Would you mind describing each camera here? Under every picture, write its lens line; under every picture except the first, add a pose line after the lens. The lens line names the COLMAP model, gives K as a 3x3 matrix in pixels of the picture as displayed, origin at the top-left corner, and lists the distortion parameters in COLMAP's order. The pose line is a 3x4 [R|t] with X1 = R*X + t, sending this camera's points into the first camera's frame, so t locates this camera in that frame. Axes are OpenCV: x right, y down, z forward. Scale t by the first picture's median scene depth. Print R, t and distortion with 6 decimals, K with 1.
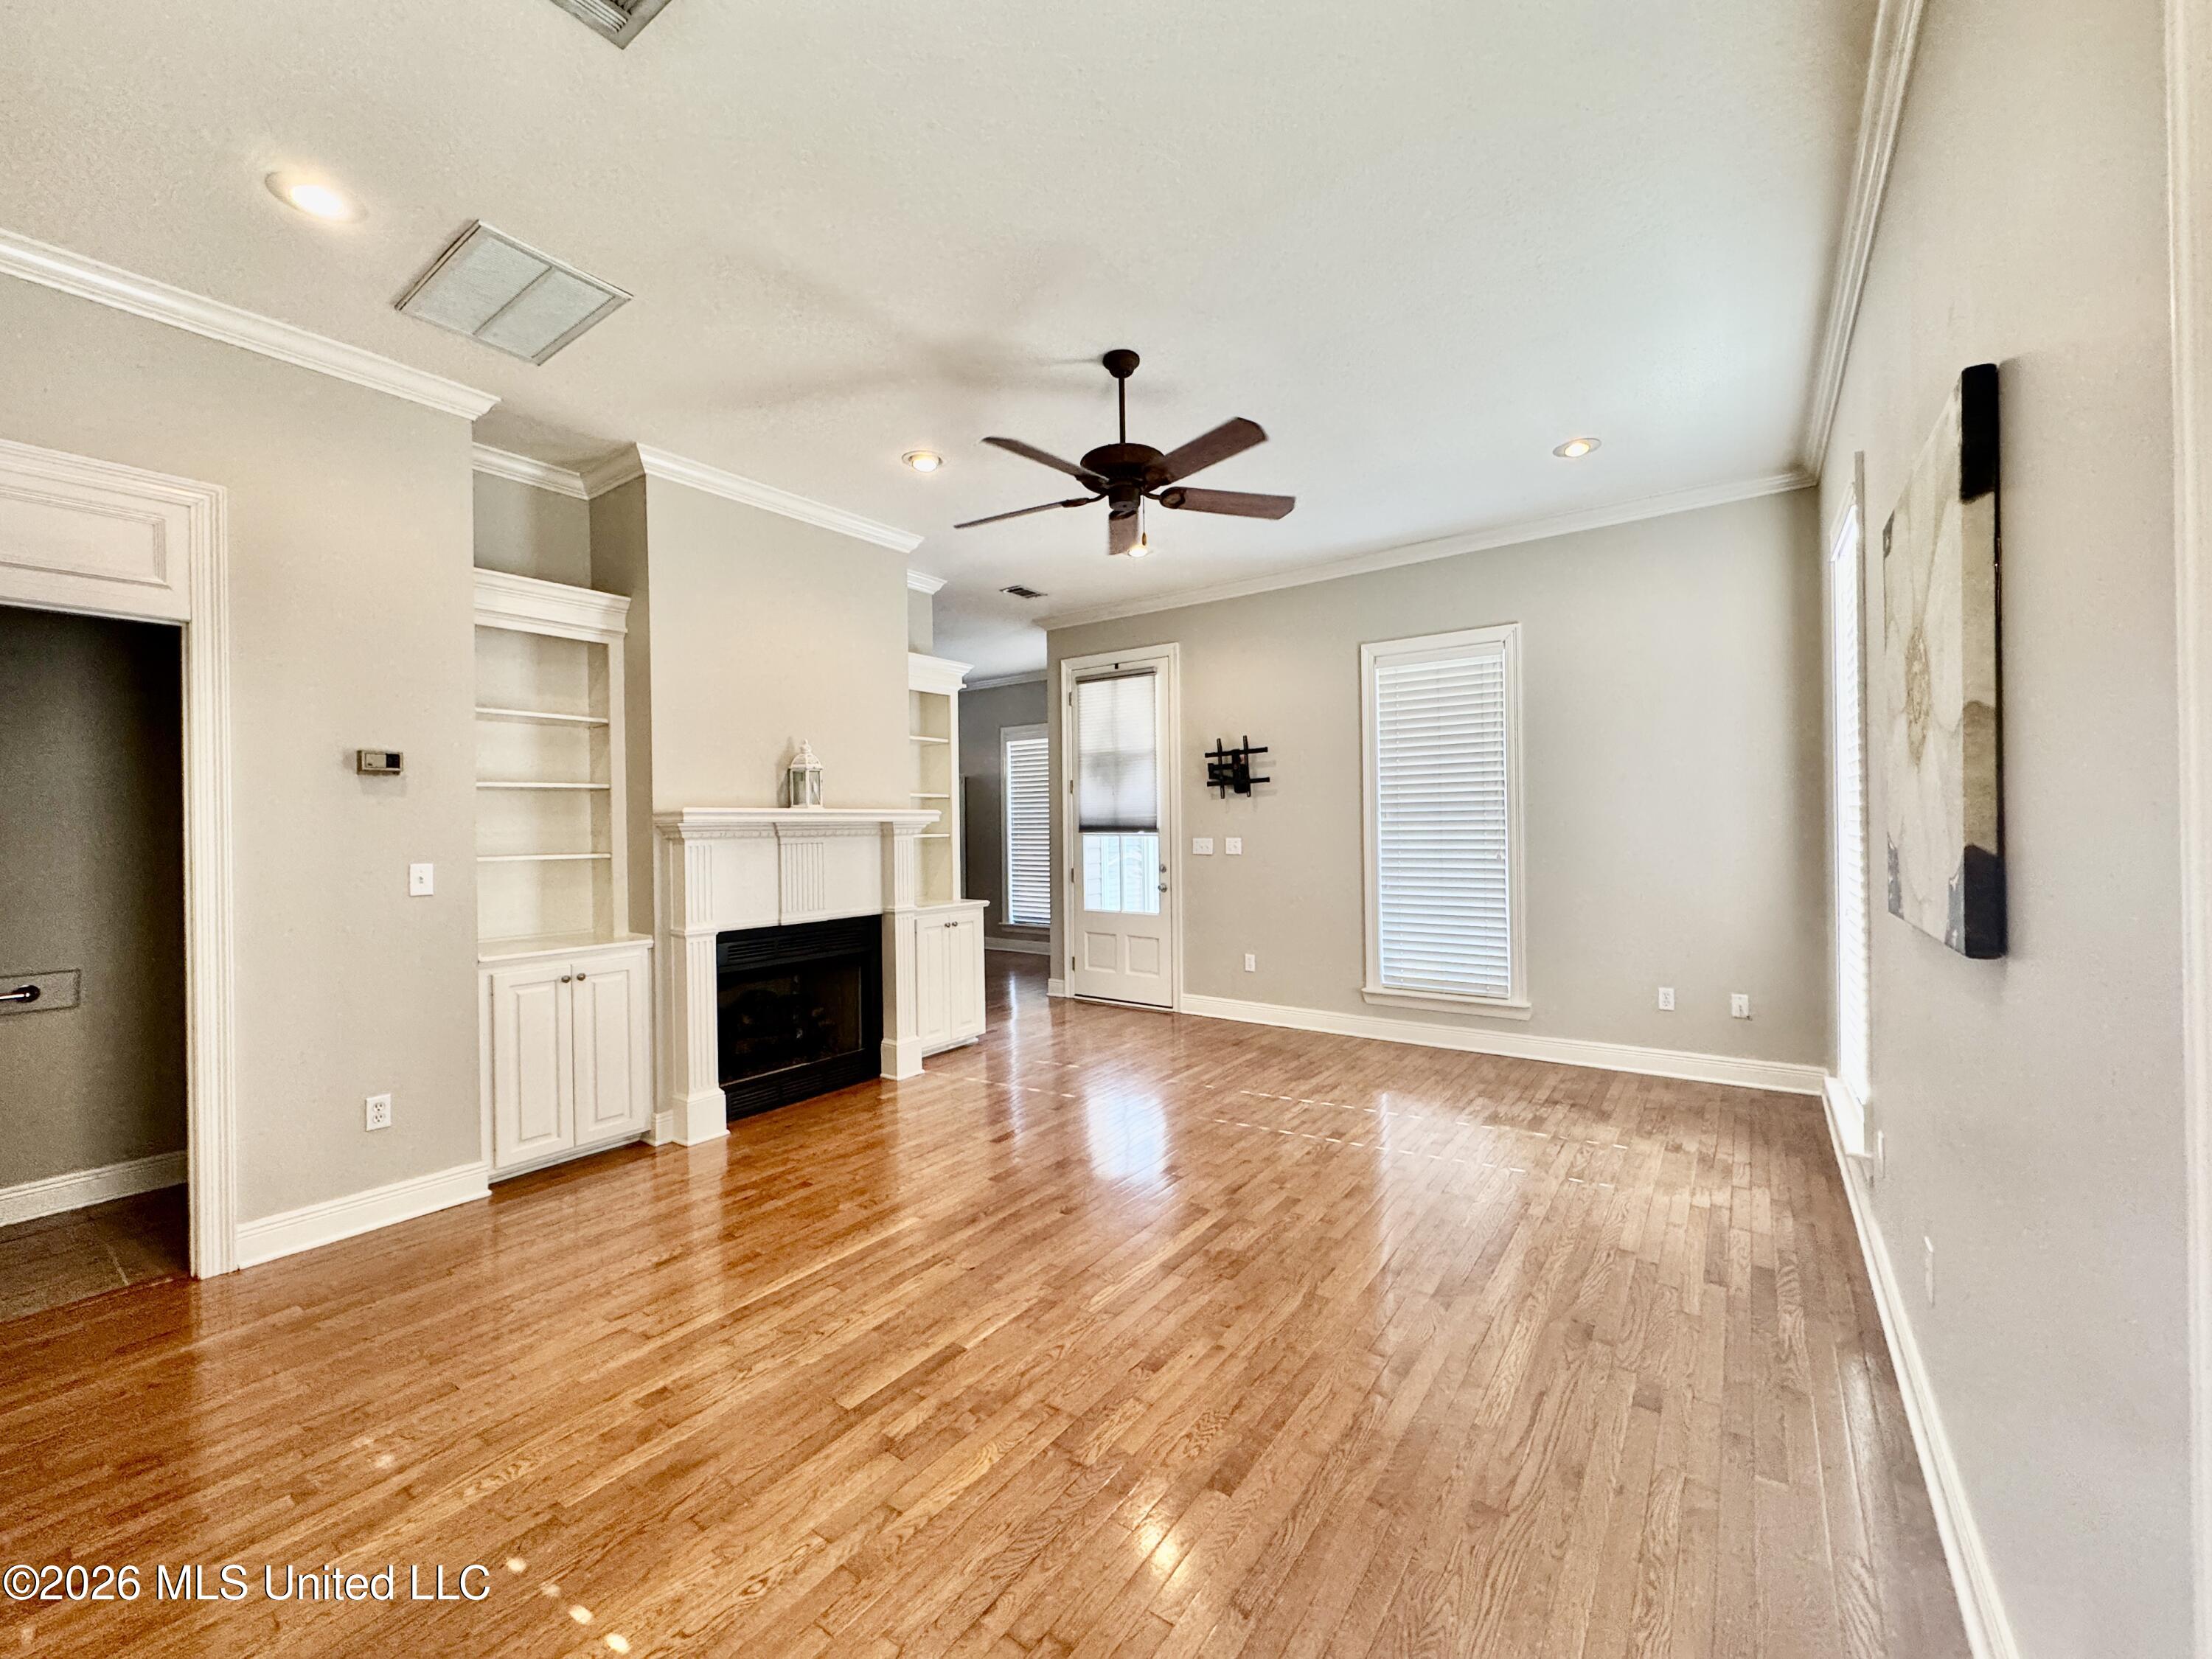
lens RADIAL K [[883.2, 0, 1112.3], [0, 883.2, 832.5], [0, 0, 1]] dist [-0.004473, 0.001290]
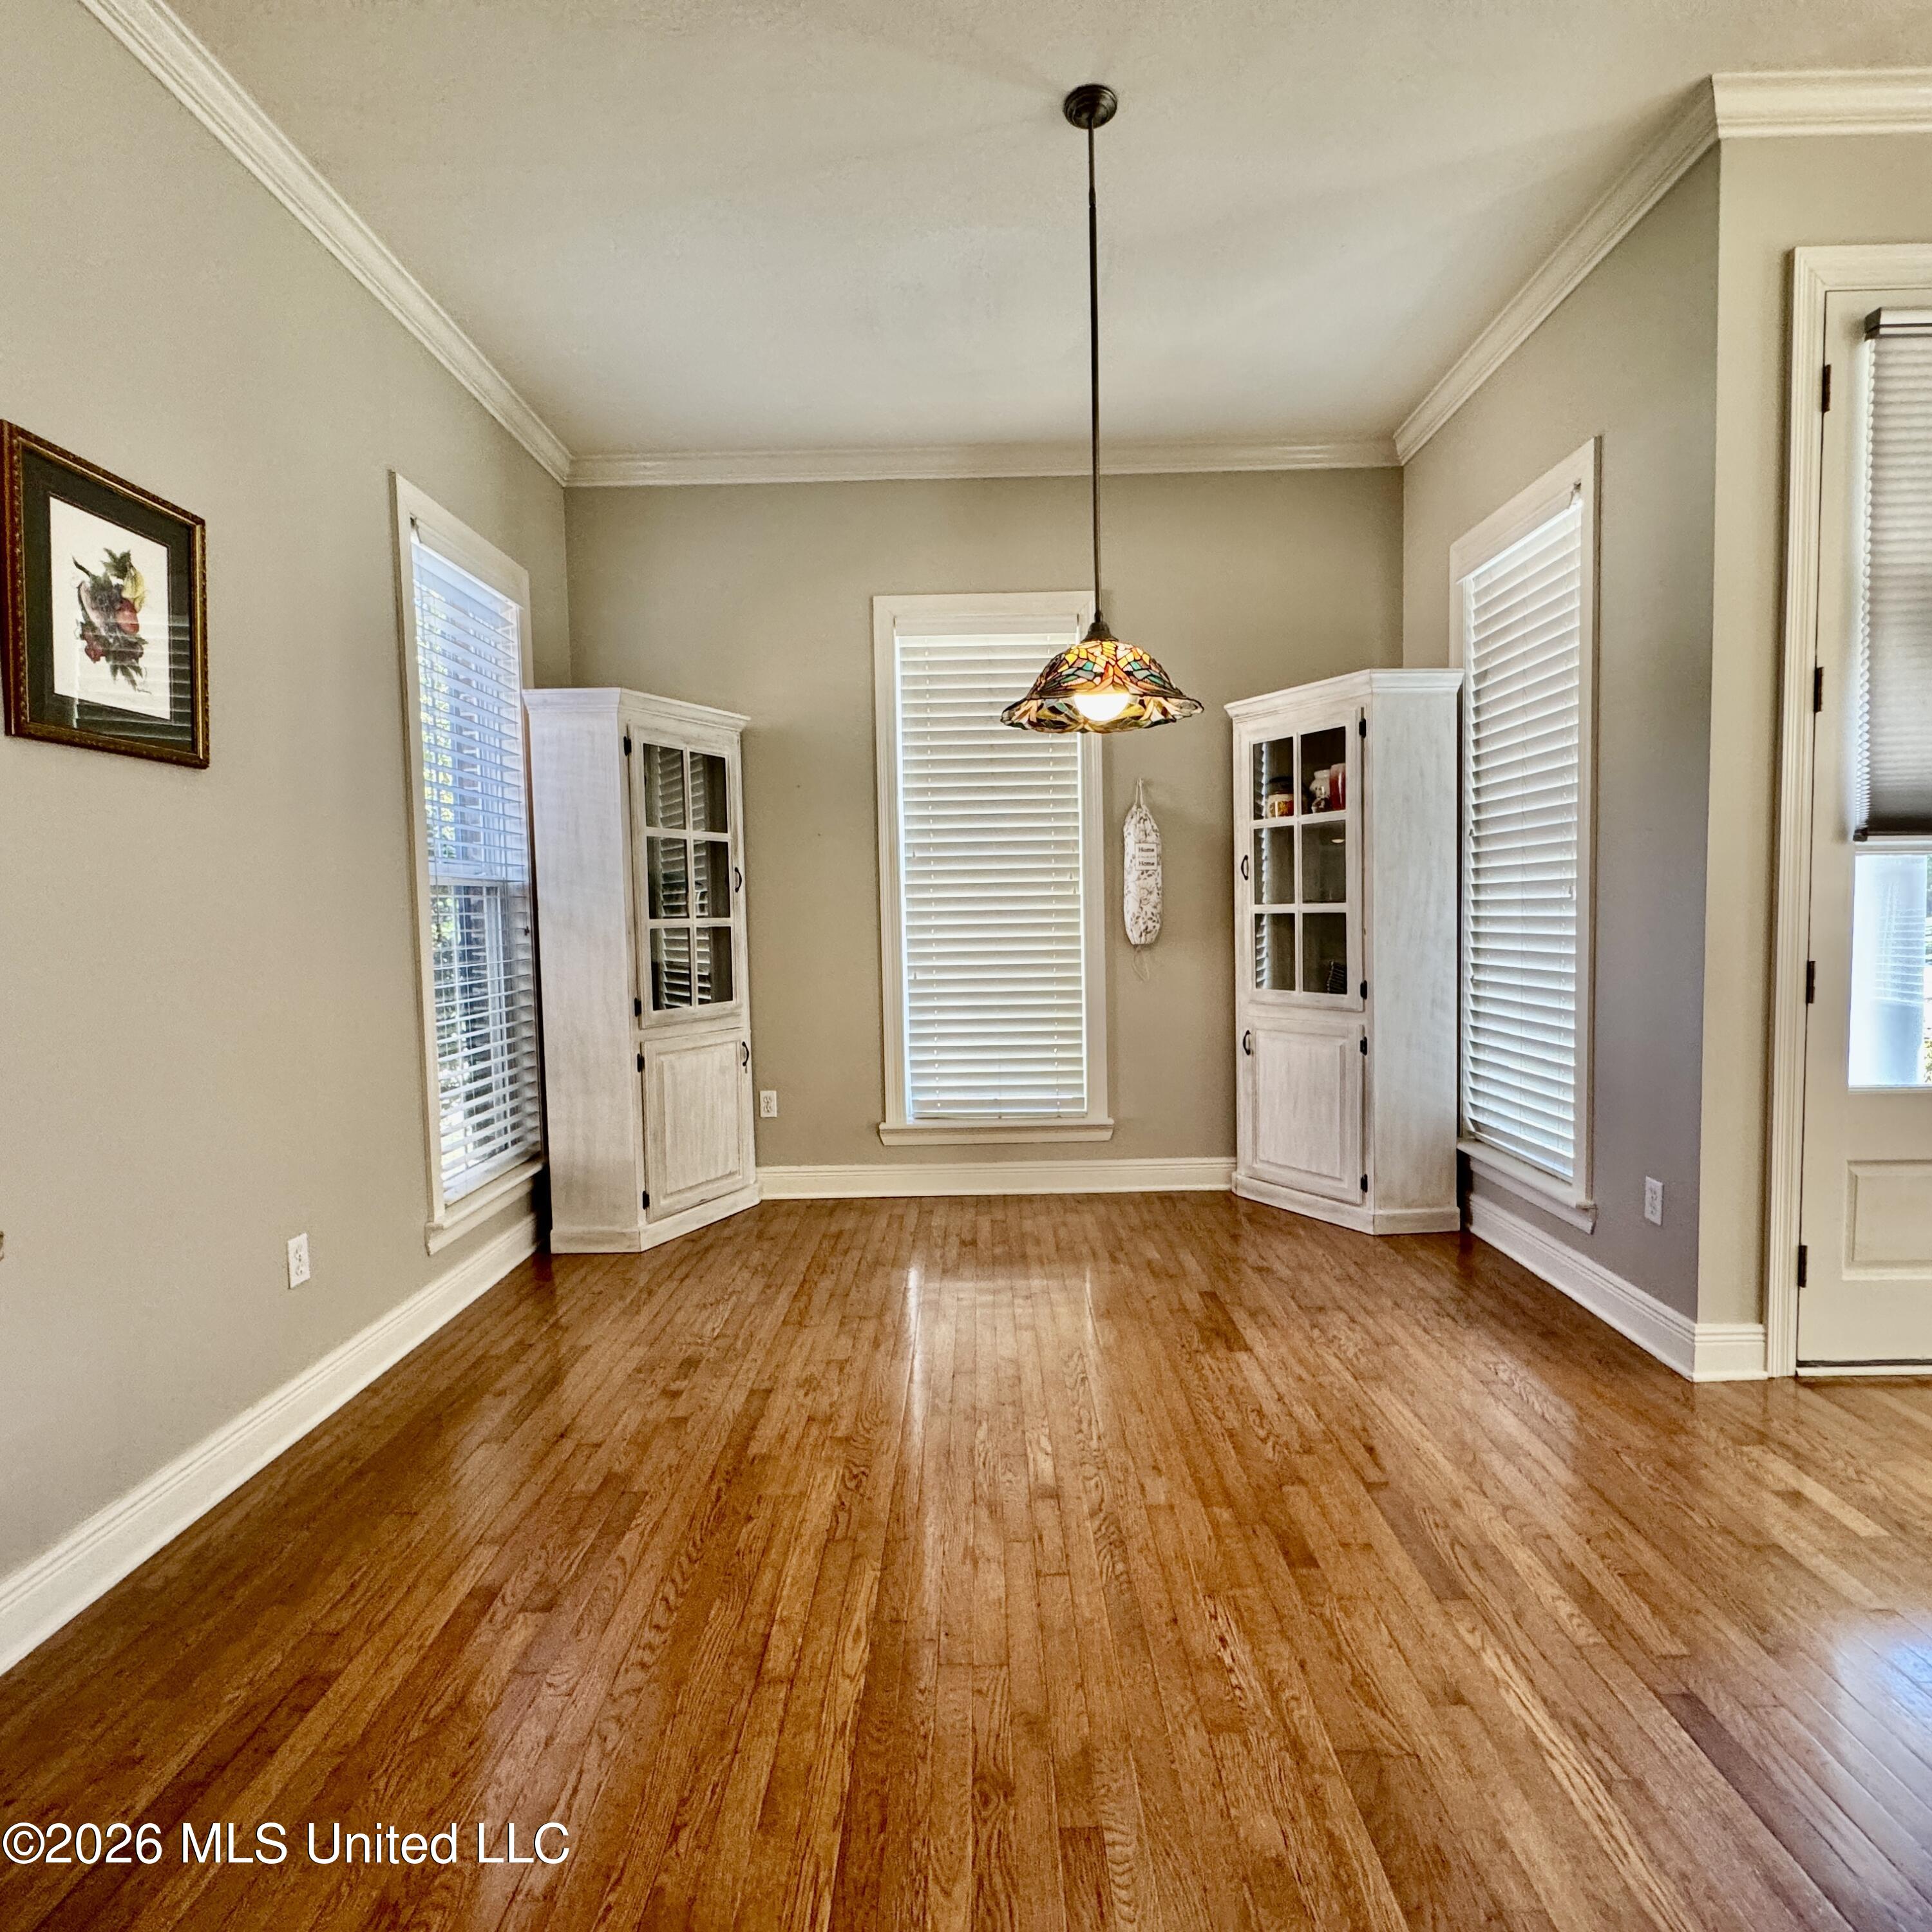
lens RADIAL K [[1030.2, 0, 967.6], [0, 1030.2, 968.4], [0, 0, 1]] dist [-0.002087, -0.000049]
pose [[0.812464, -0.039414, 0.581678, -0.727995], [0.013612, 0.998723, 0.048660, 0.032046], [-0.582853, -0.031617, 0.811962, 1.314474]]
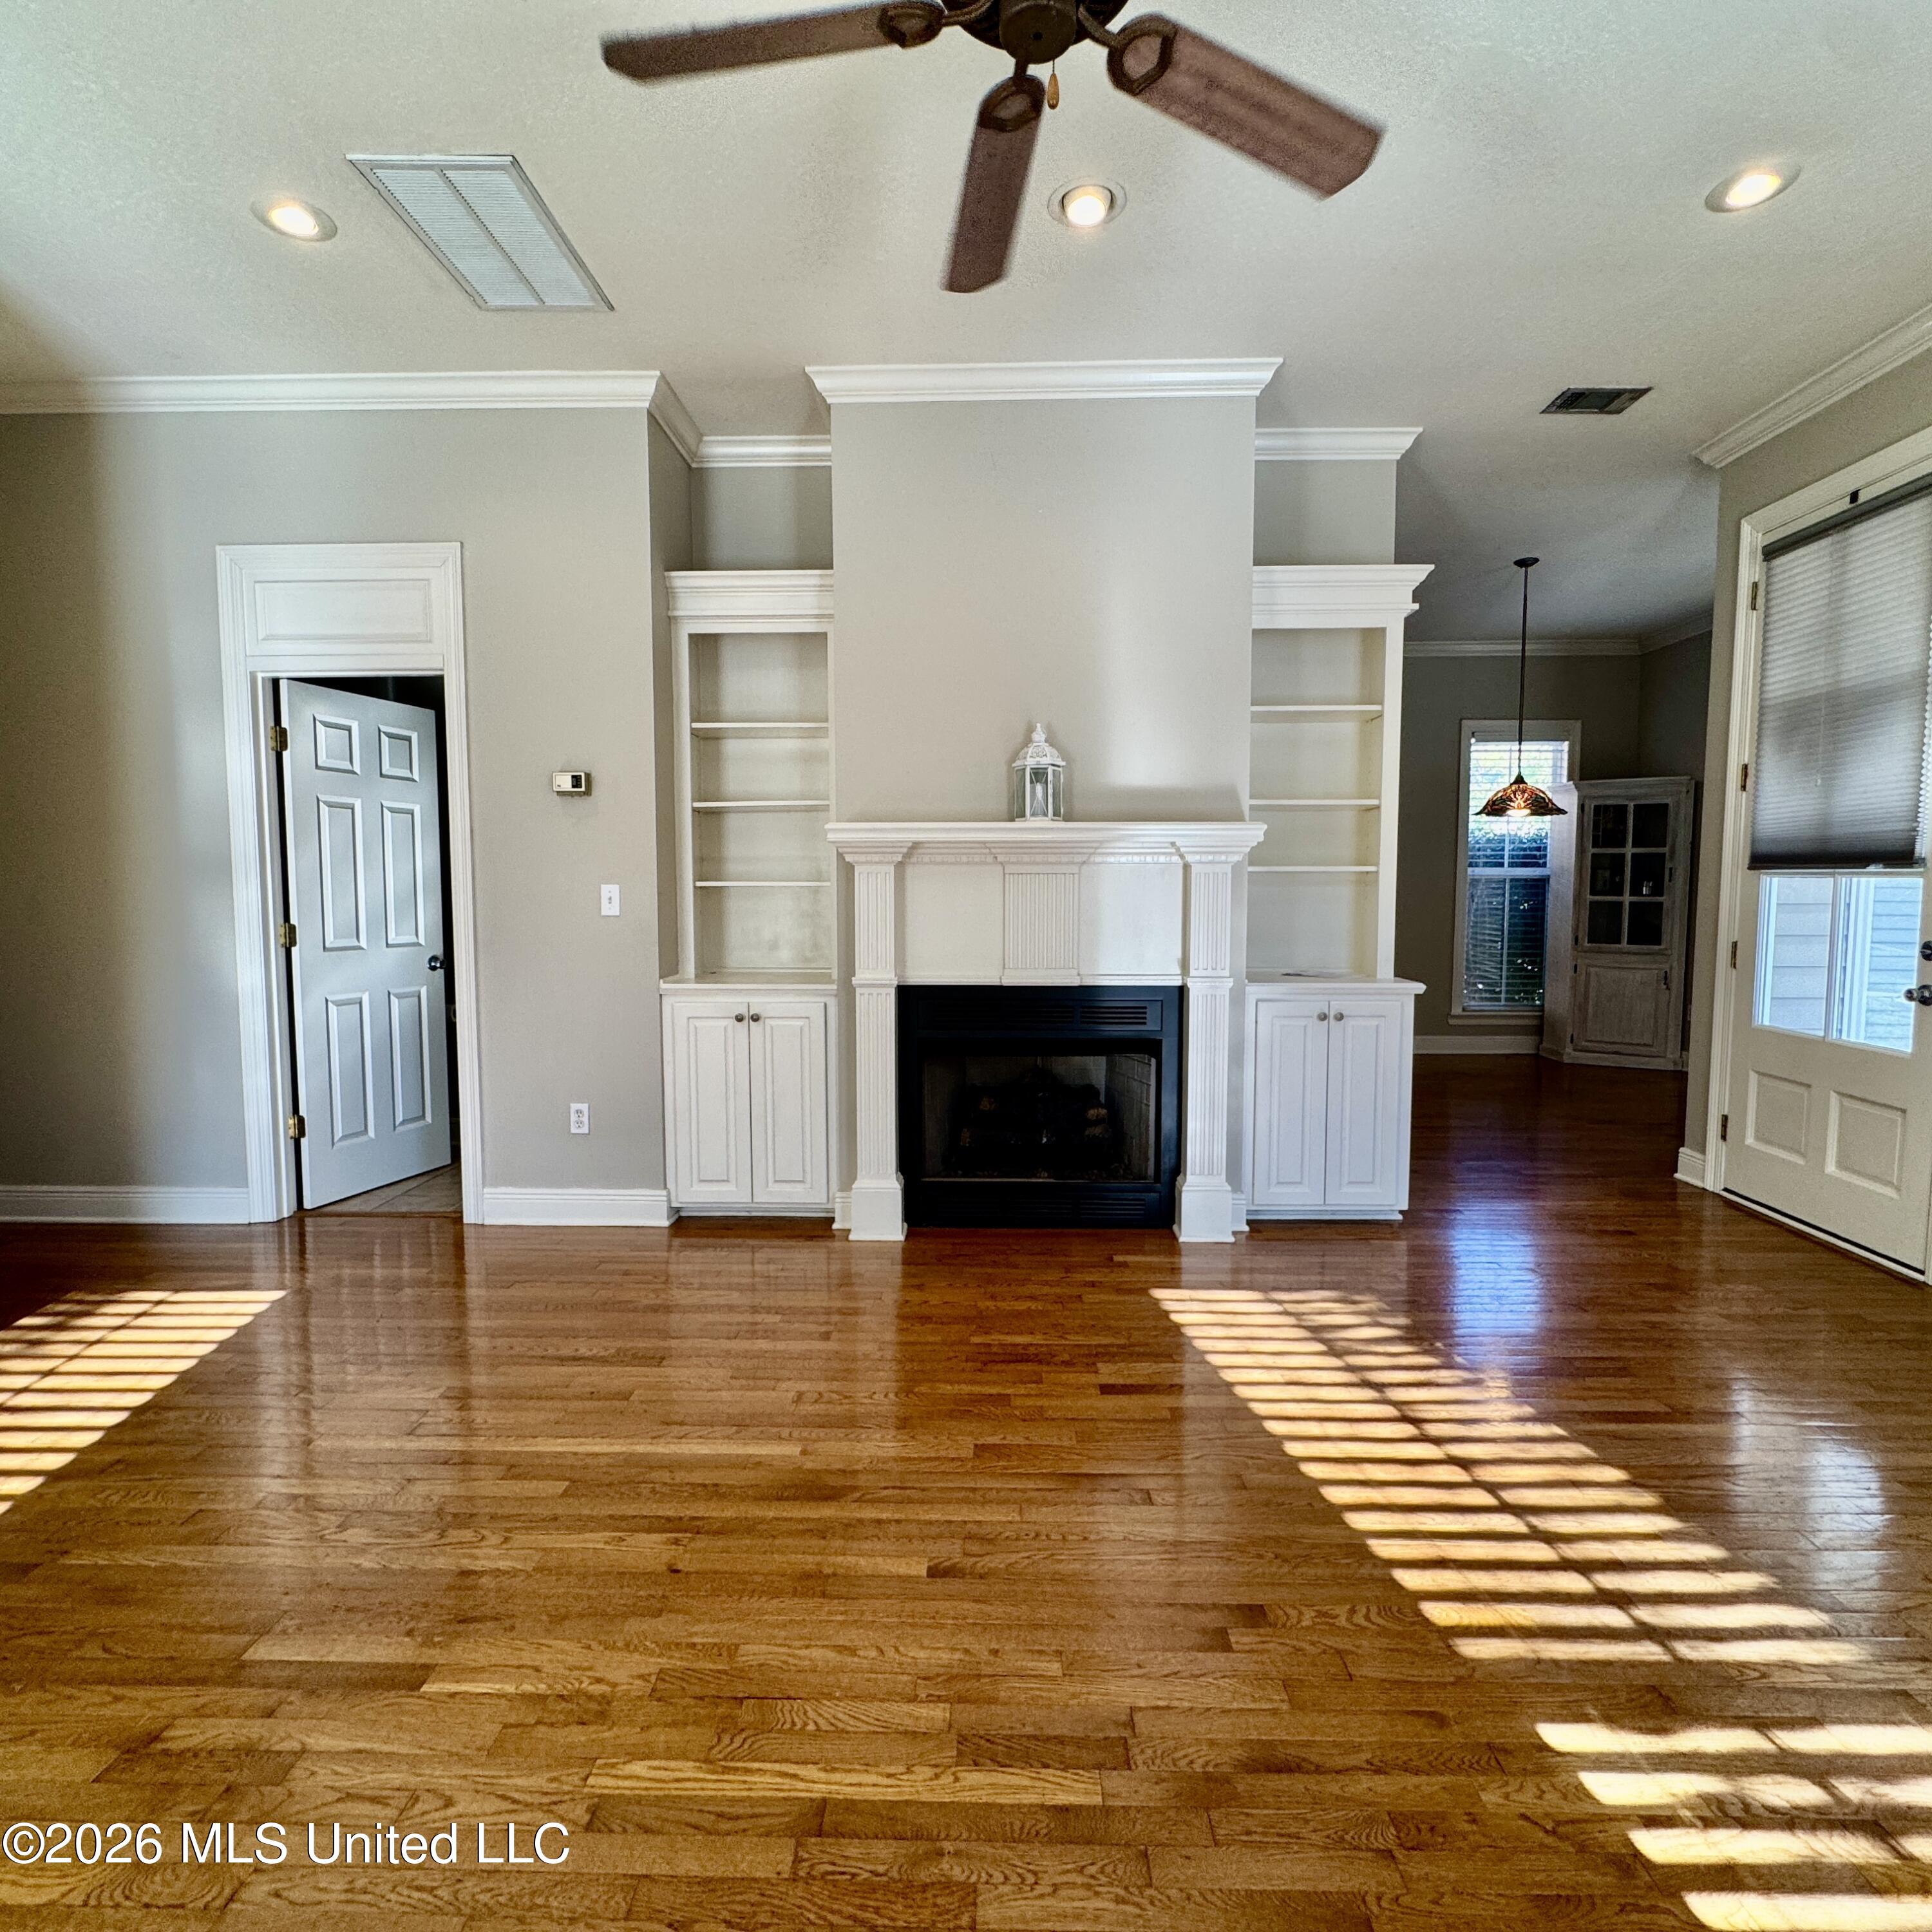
lens RADIAL K [[1030.2, 0, 965.4], [0, 1030.2, 965.8], [0, 0, 1]] dist [-0.002087, -0.000049]
pose [[0.561970, 0.076054, -0.823654, 0.286428], [-0.012868, 0.996447, 0.083230, 0.017211], [0.827058, -0.036174, 0.560952, 0.461343]]
